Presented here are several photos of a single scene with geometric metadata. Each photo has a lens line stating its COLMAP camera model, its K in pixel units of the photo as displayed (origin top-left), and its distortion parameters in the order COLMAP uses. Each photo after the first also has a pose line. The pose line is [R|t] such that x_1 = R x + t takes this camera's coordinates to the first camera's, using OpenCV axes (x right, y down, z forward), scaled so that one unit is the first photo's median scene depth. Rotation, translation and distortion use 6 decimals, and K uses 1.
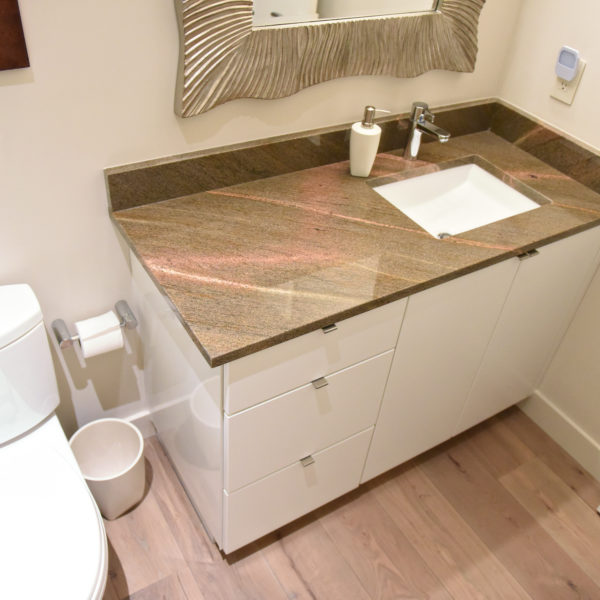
lens RADIAL K [[611.4, 0, 300.4], [0, 611.4, 298.1], [0, 0, 1]] dist [-0.047878, 0.000000]
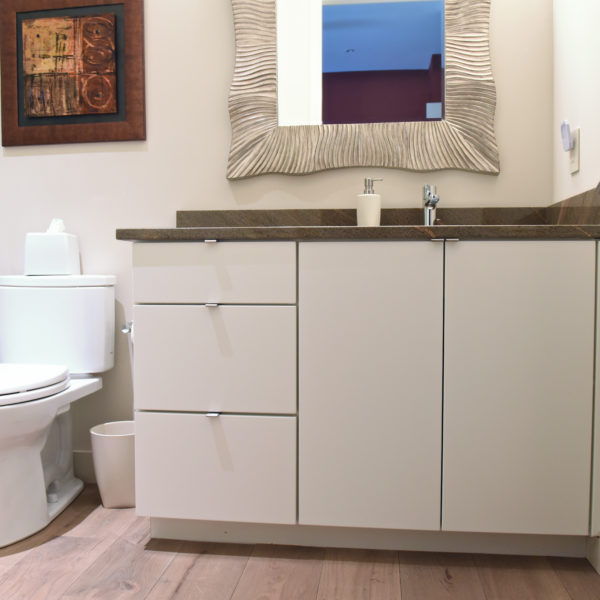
lens RADIAL K [[611.4, 0, 298.2], [0, 611.4, 300.7], [0, 0, 1]] dist [-0.047878, 0.000000]
pose [[0.786443, -0.052111, -0.615460, 0.692853], [-0.342698, 0.792183, -0.504978, 0.521442], [0.513872, 0.608054, 0.605149, 0.284160]]
